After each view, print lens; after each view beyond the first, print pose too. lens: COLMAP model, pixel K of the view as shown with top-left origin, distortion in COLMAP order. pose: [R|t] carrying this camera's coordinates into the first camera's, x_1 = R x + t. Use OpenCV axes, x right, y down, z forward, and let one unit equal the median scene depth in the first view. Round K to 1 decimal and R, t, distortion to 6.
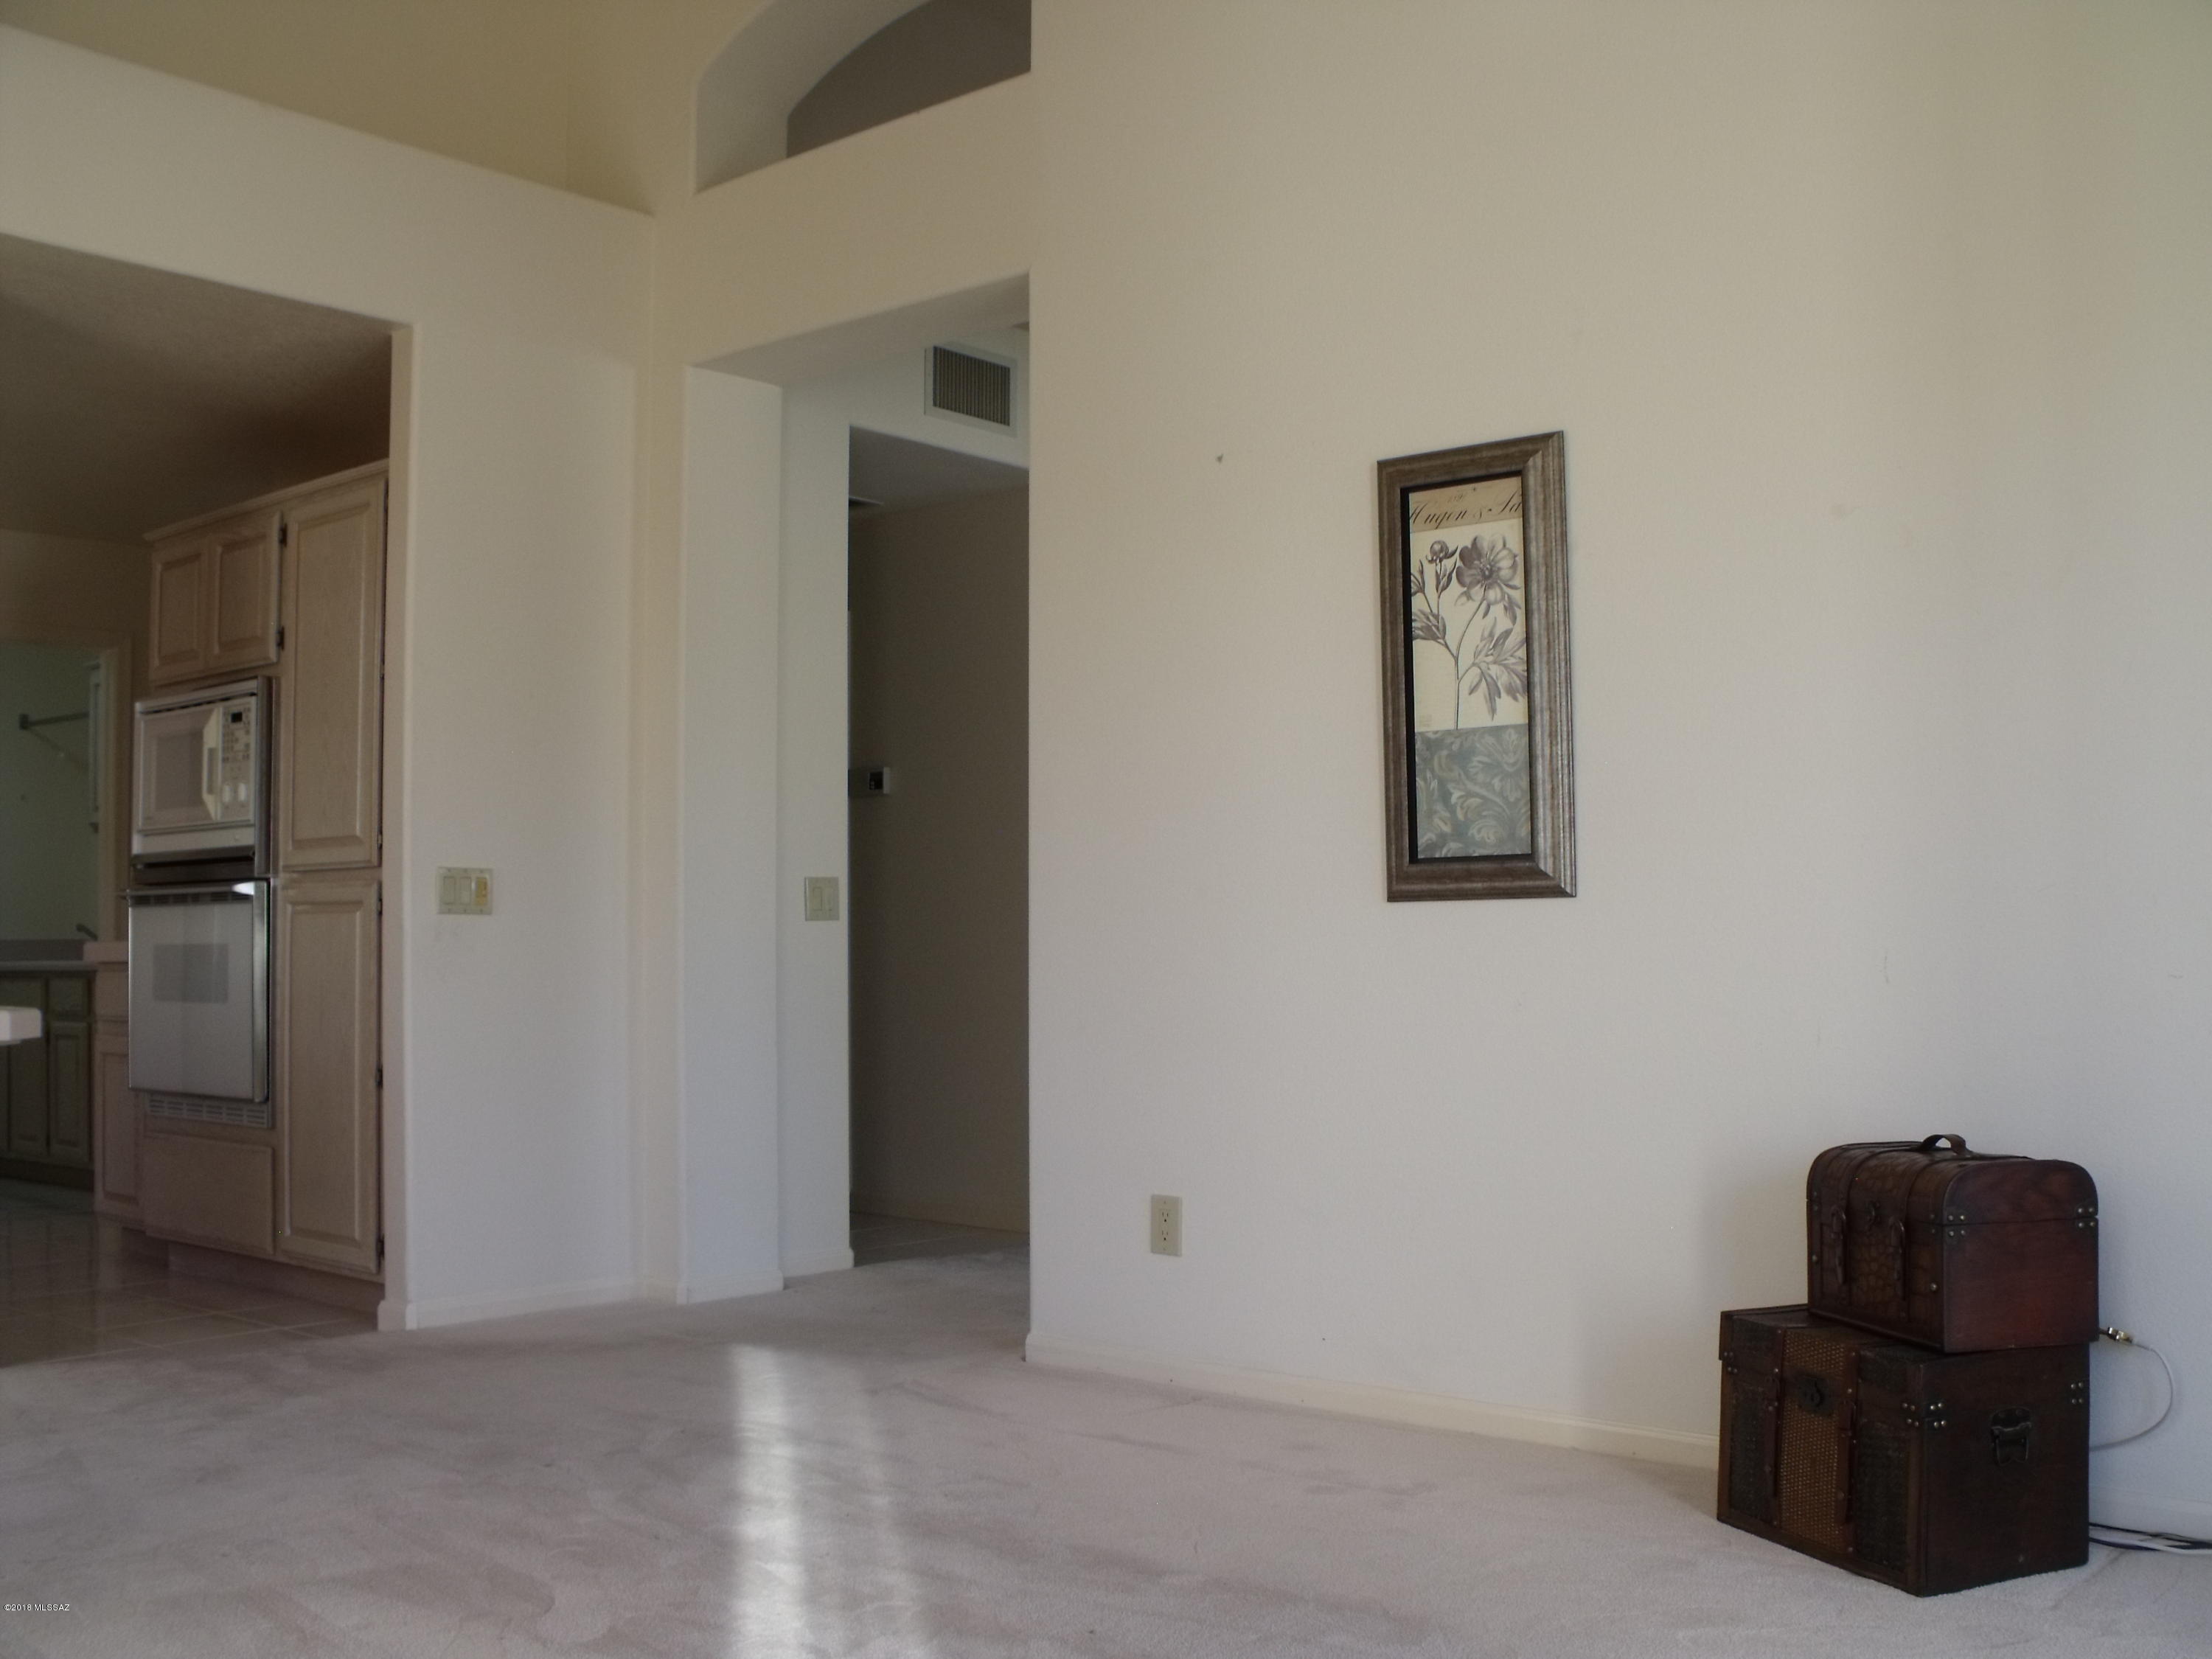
lens RADIAL K [[2177.8, 0, 1106.0], [0, 2177.8, 829.5], [0, 0, 1]] dist [-0.236271, 0.255745]
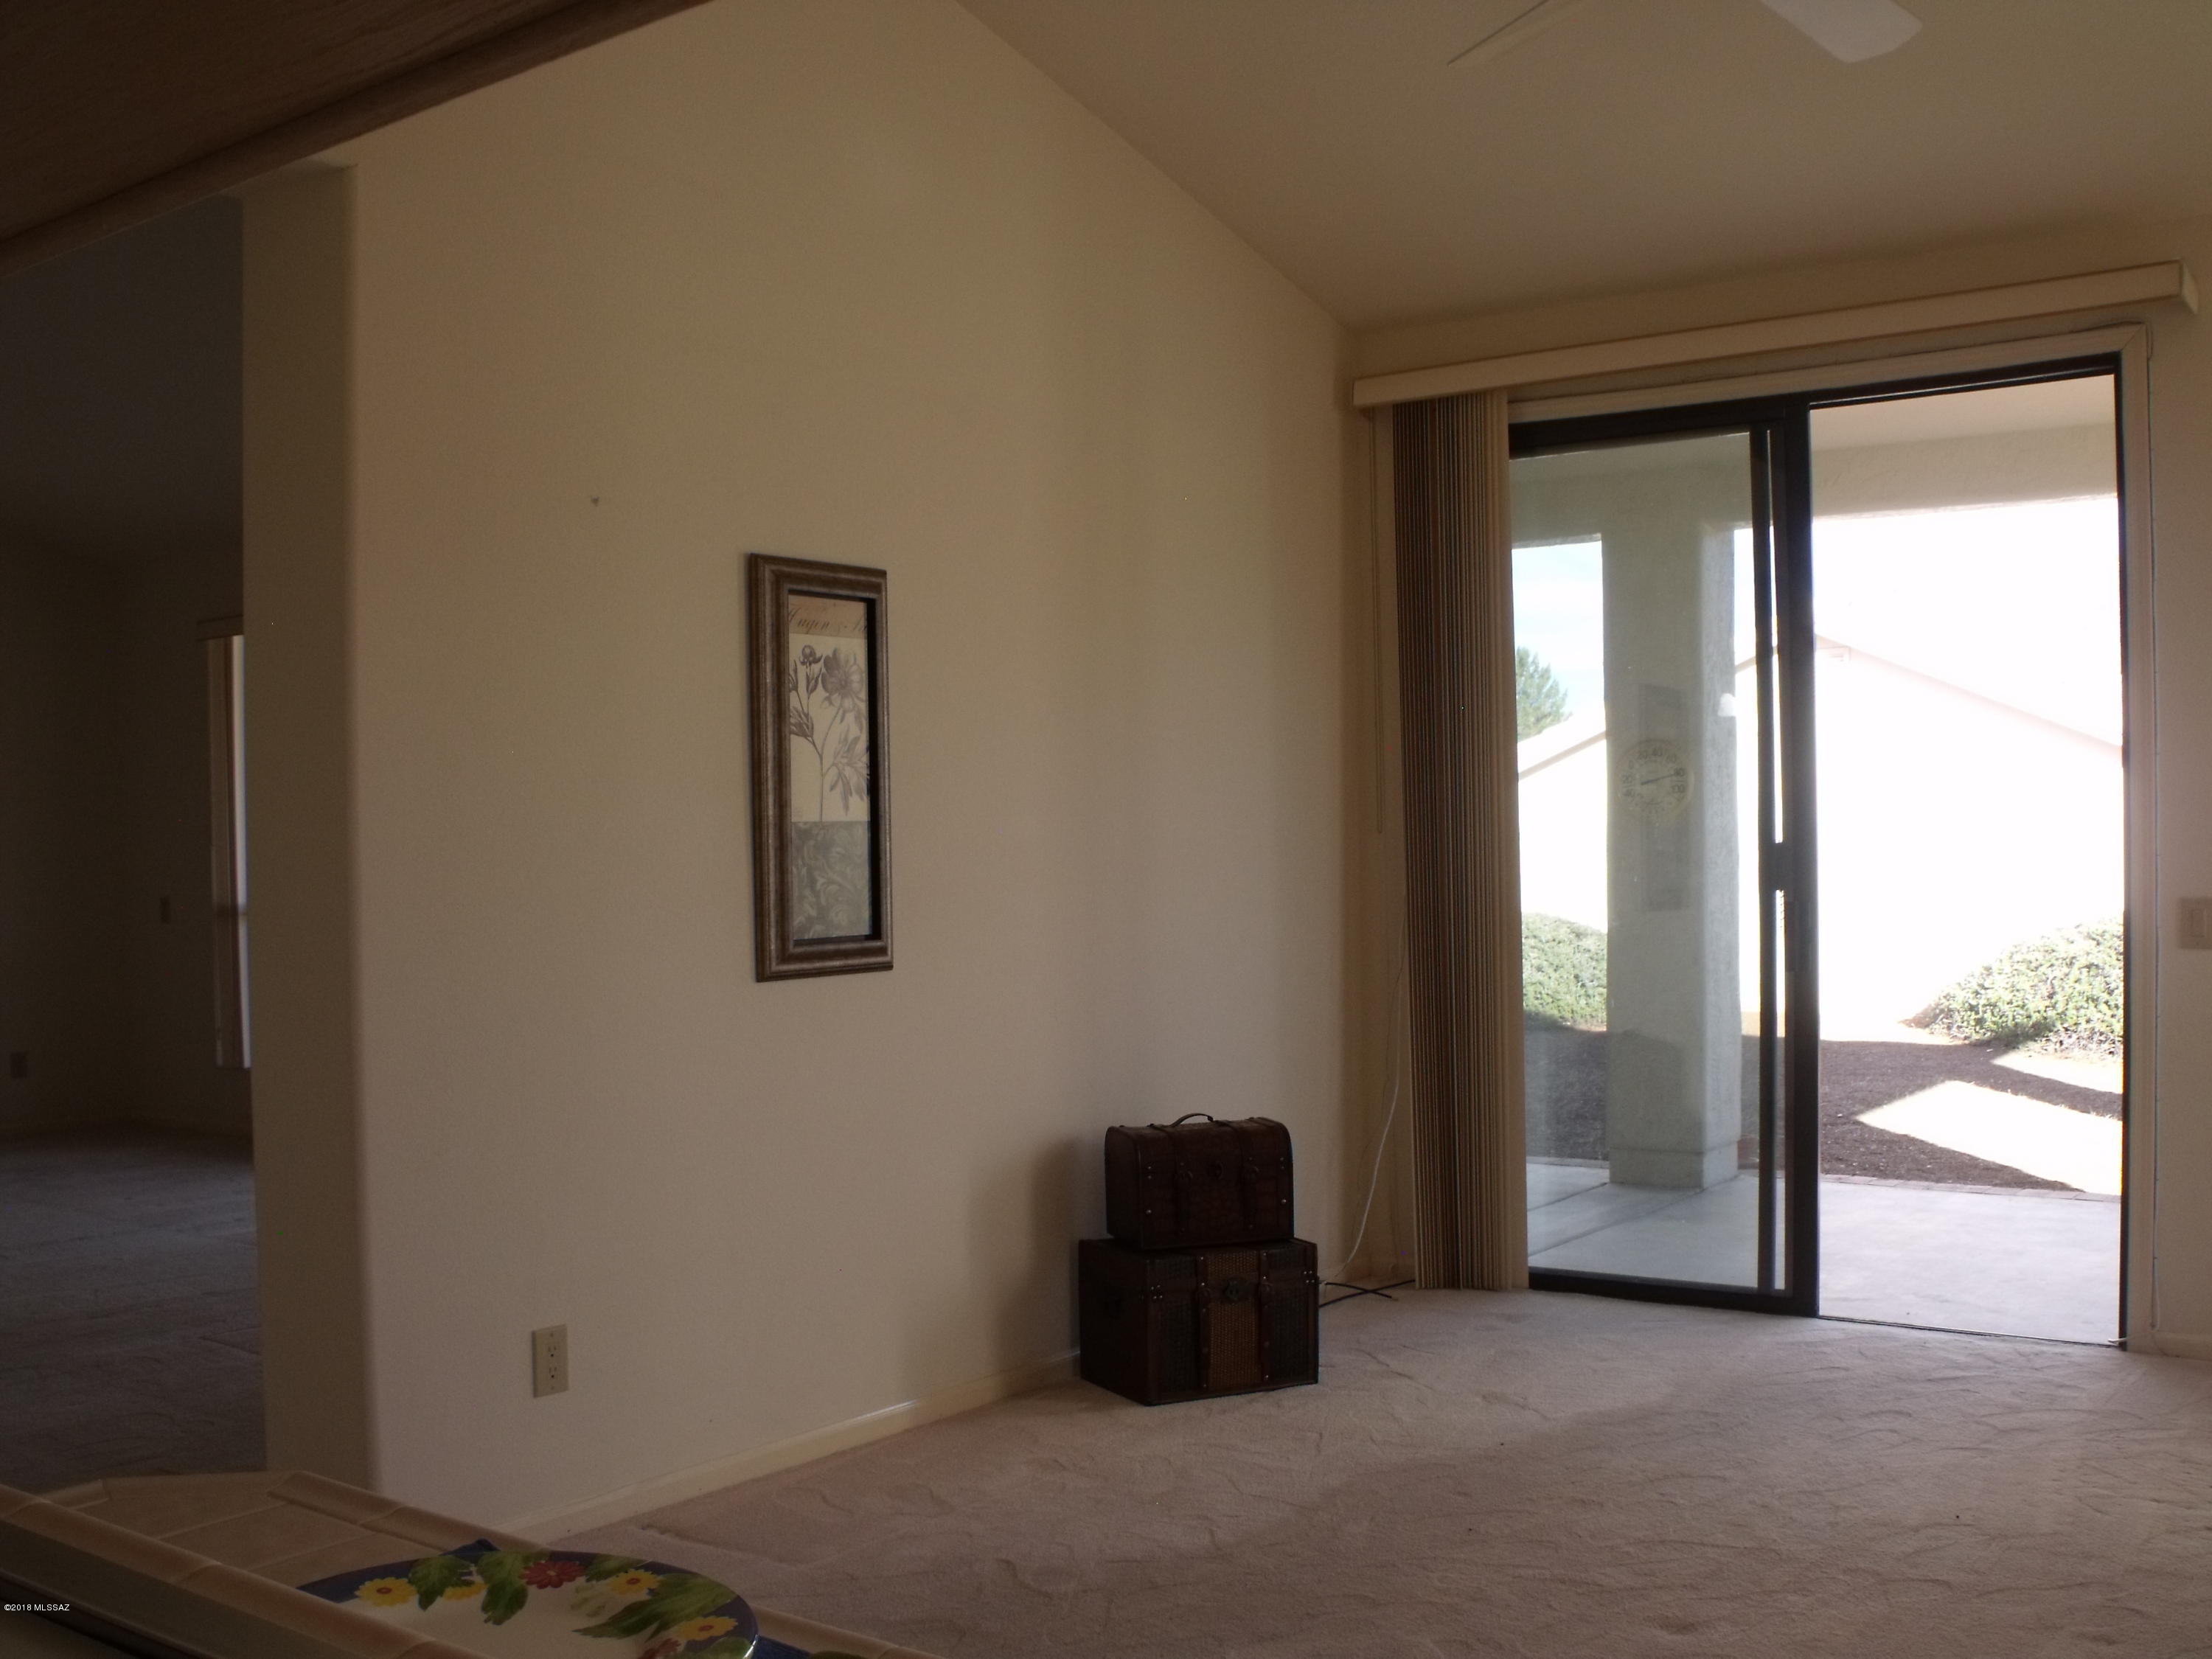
lens RADIAL K [[2177.8, 0, 1106.0], [0, 2177.8, 829.5], [0, 0, 1]] dist [-0.236271, 0.255745]
pose [[-0.063164, 0.018396, 0.997834, -0.940839], [-0.030539, 0.999326, -0.020357, -0.024451], [-0.997536, -0.031759, -0.062559, 0.923931]]
